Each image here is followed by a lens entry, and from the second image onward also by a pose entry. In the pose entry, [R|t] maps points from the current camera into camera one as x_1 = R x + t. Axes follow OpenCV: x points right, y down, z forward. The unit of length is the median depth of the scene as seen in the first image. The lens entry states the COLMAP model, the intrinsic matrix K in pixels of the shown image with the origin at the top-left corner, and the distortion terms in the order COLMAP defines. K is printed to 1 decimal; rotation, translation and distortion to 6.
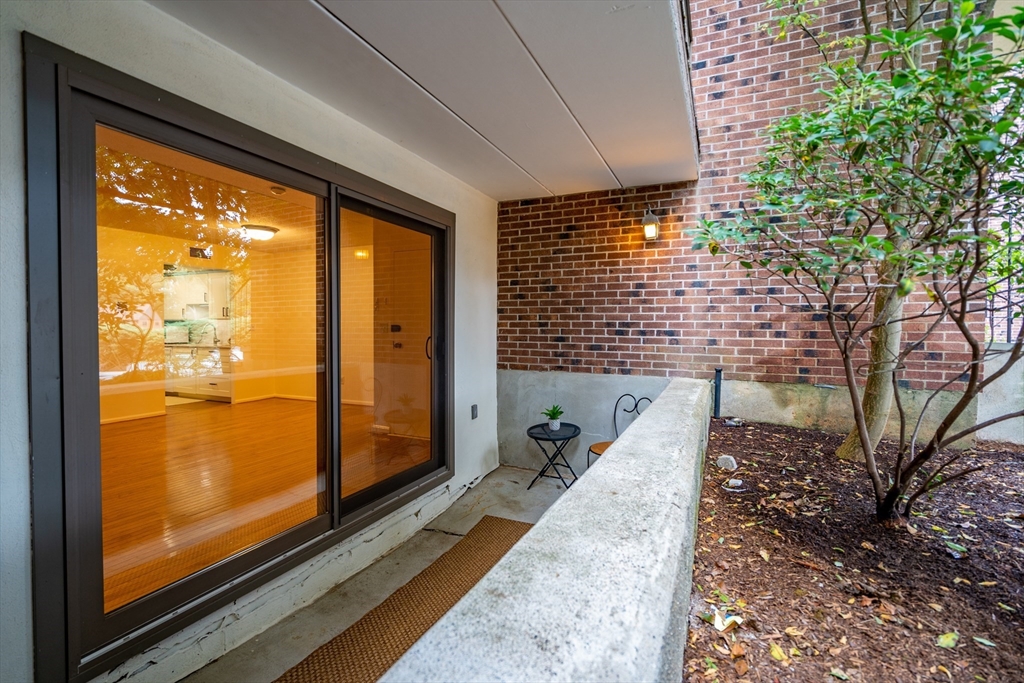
lens RADIAL K [[470.1, 0, 510.0], [0, 470.1, 335.9], [0, 0, 1]] dist [-0.001677, 0.000302]
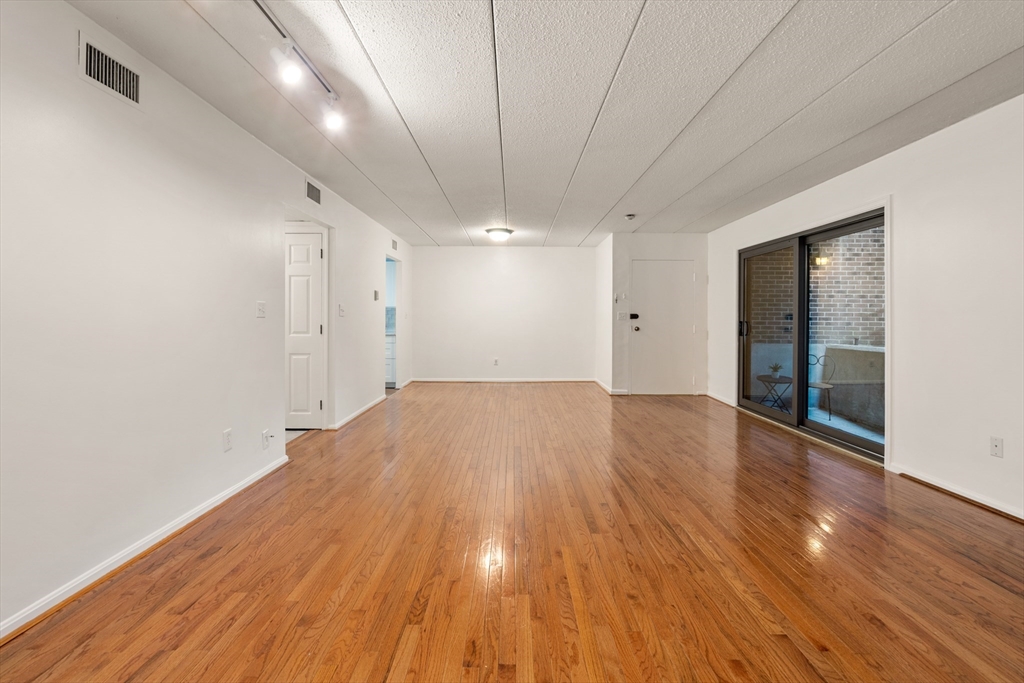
lens RADIAL K [[470.1, 0, 509.2], [0, 470.1, 318.9], [0, 0, 1]] dist [-0.001677, 0.000302]
pose [[0.913641, -0.000209, 0.406521, -1.468540], [0.007454, 0.999840, -0.016239, 0.013477], [-0.406453, 0.017867, 0.913497, -0.124310]]
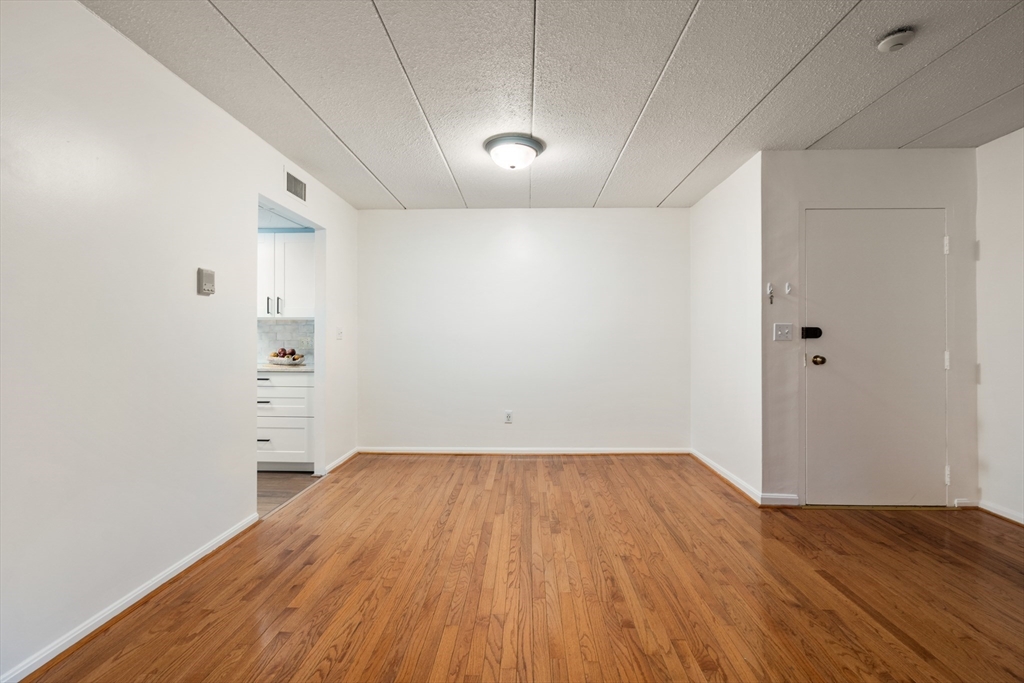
lens RADIAL K [[470.1, 0, 507.9], [0, 470.1, 340.9], [0, 0, 1]] dist [-0.001677, 0.000302]
pose [[0.926416, -0.006955, 0.376437, -1.102226], [0.011316, 0.999892, -0.009375, -0.005759], [-0.376331, 0.012945, 0.926395, 0.753439]]
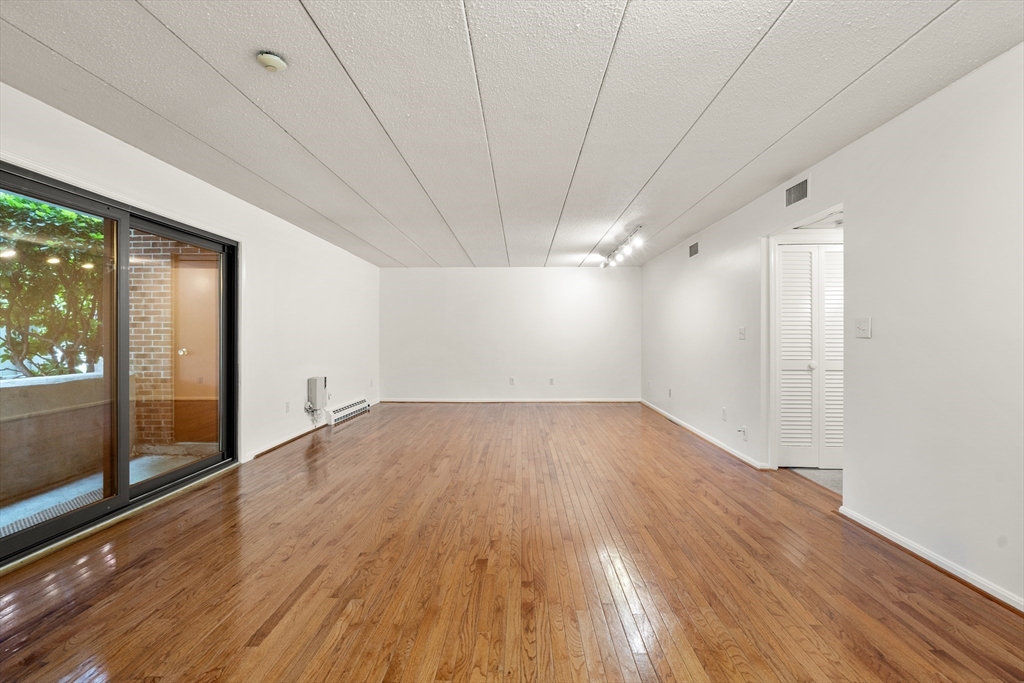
lens RADIAL K [[470.1, 0, 511.6], [0, 470.1, 339.5], [0, 0, 1]] dist [-0.001677, 0.000302]
pose [[-0.919413, -0.004369, -0.393268, -0.573795], [-0.012694, 0.999747, 0.018570, -0.022963], [0.393088, 0.022066, -0.919236, 1.654712]]
